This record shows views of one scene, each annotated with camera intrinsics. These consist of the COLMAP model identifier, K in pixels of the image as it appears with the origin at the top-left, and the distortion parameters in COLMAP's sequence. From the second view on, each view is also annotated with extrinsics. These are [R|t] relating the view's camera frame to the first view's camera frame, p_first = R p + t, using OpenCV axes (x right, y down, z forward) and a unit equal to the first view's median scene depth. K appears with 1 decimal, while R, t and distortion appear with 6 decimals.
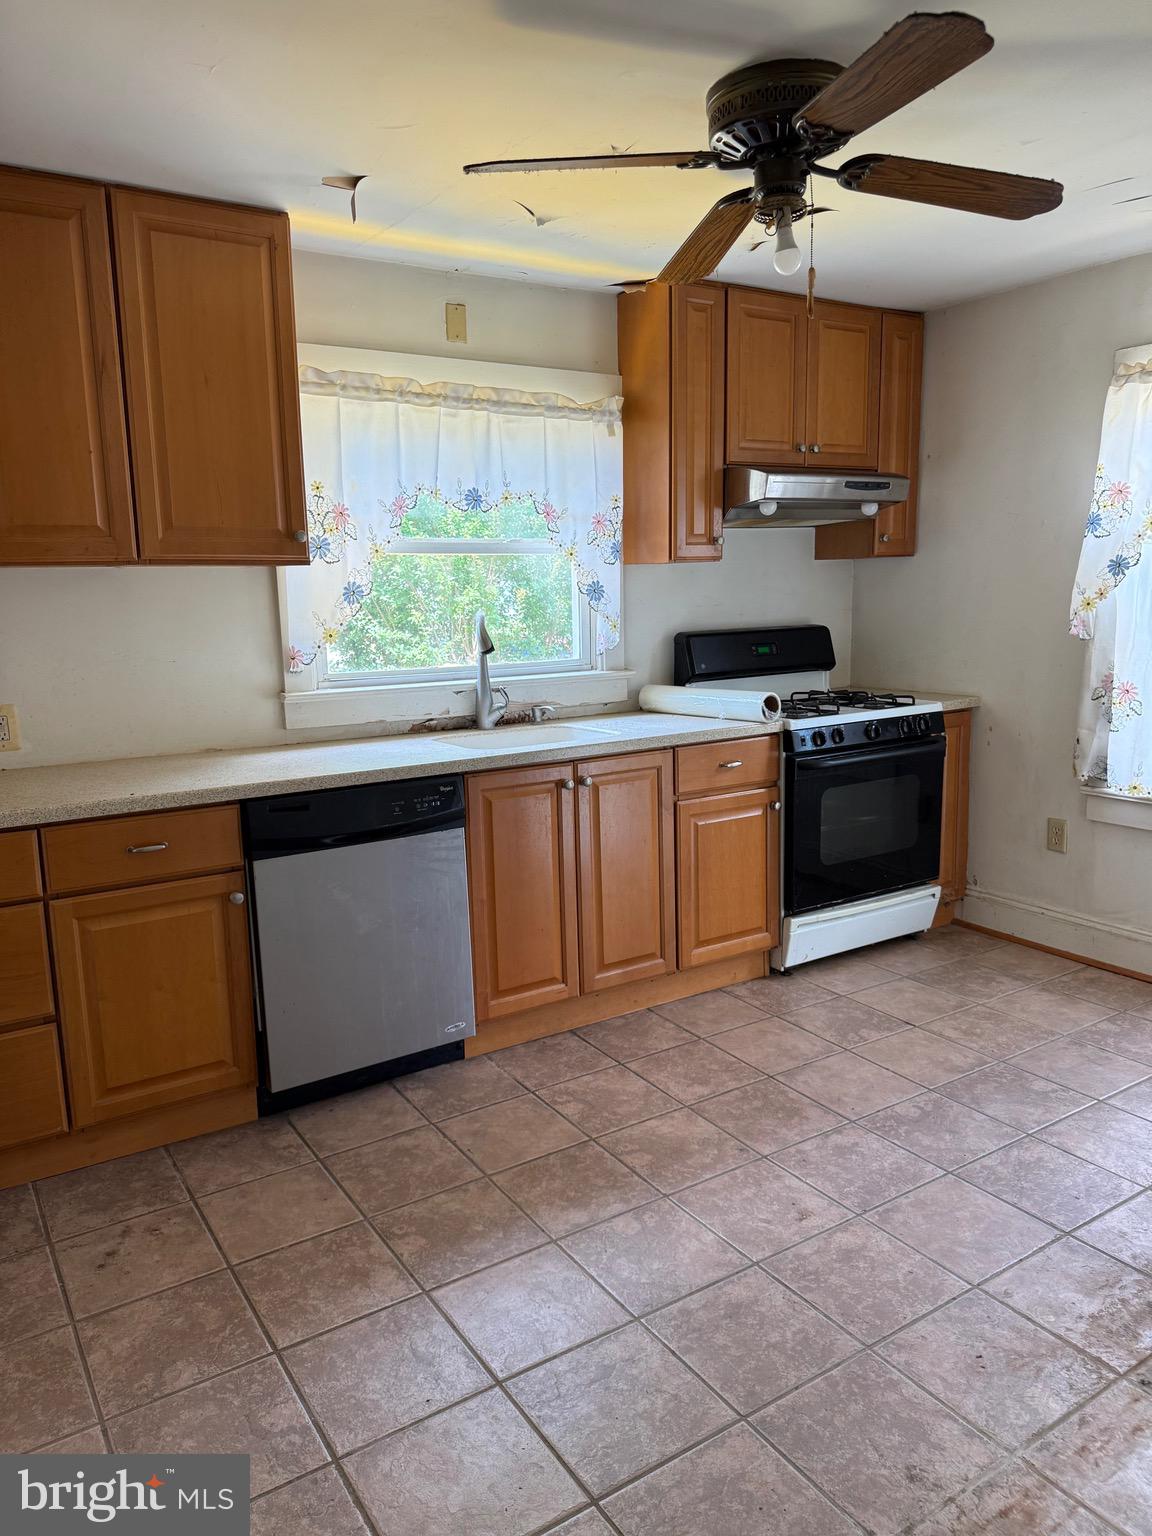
lens RADIAL K [[1082.4, 0, 574.9], [0, 1082.4, 771.0], [0, 0, 1]] dist [0.001732, -0.022931]
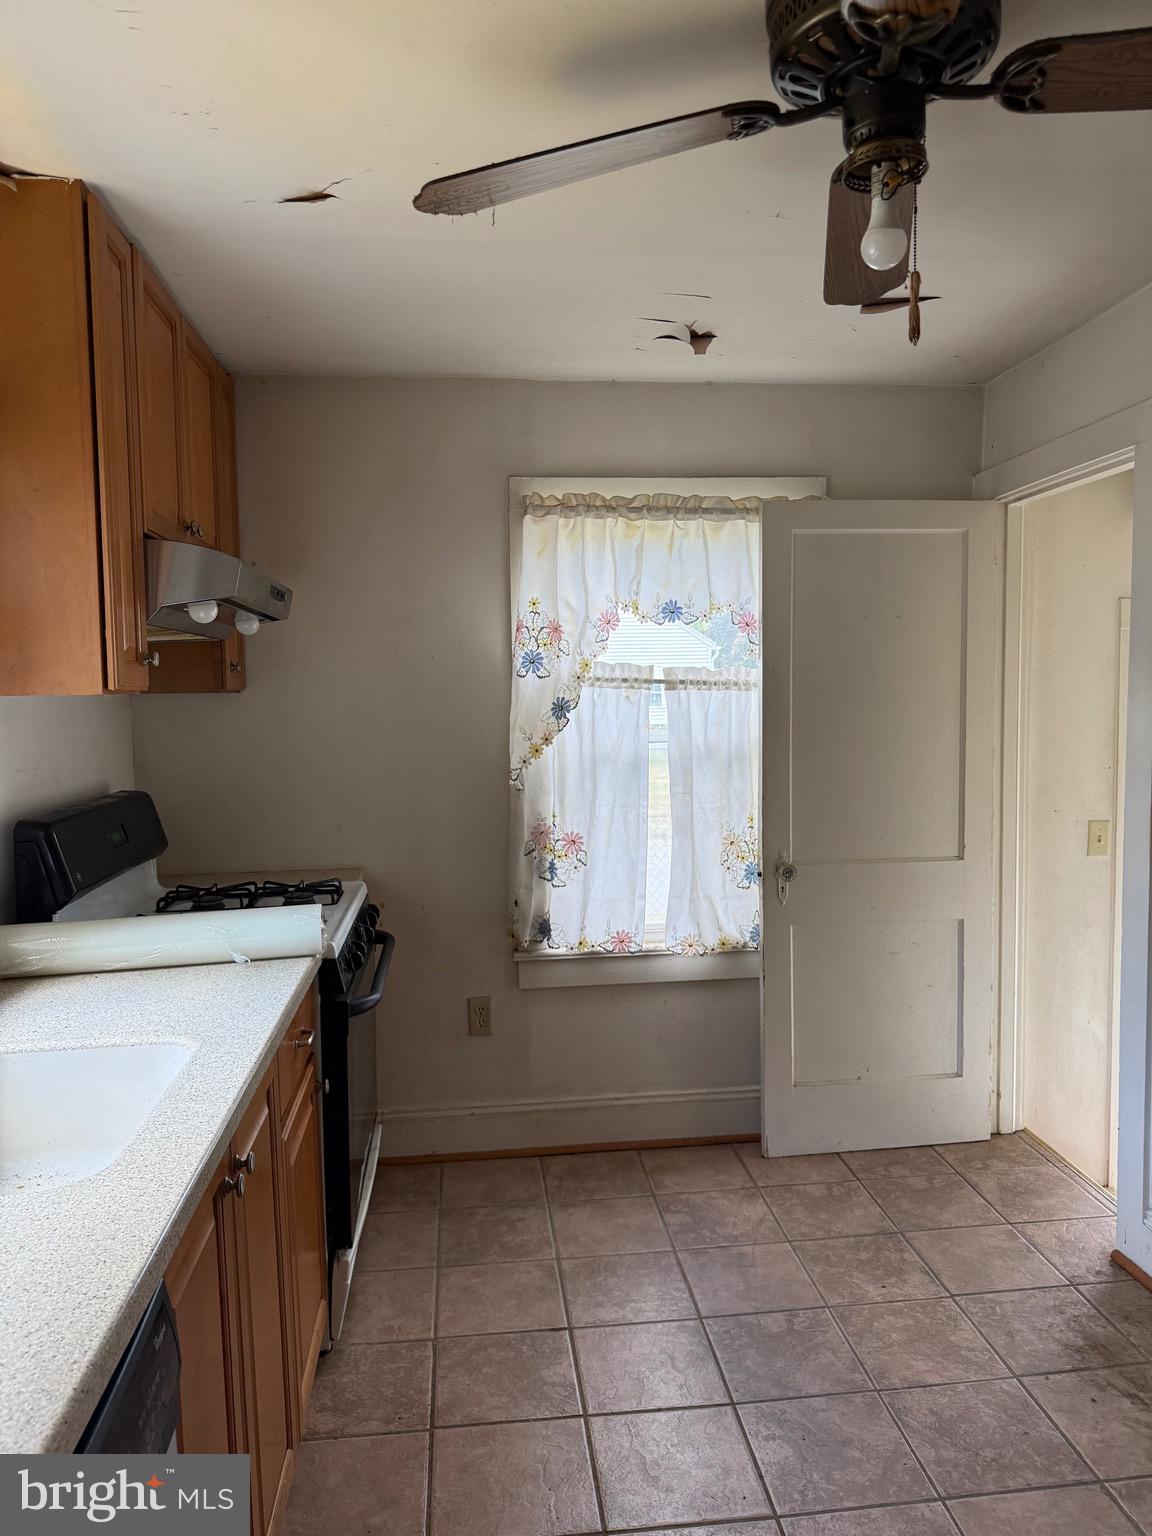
lens RADIAL K [[1082.4, 0, 580.1], [0, 1082.4, 732.1], [0, 0, 1]] dist [0.001732, -0.022931]
pose [[0.452165, -0.028491, 0.891479, -0.294979], [0.162814, 0.985333, -0.051090, -0.113555], [-0.876948, 0.168247, 0.450172, 0.543717]]
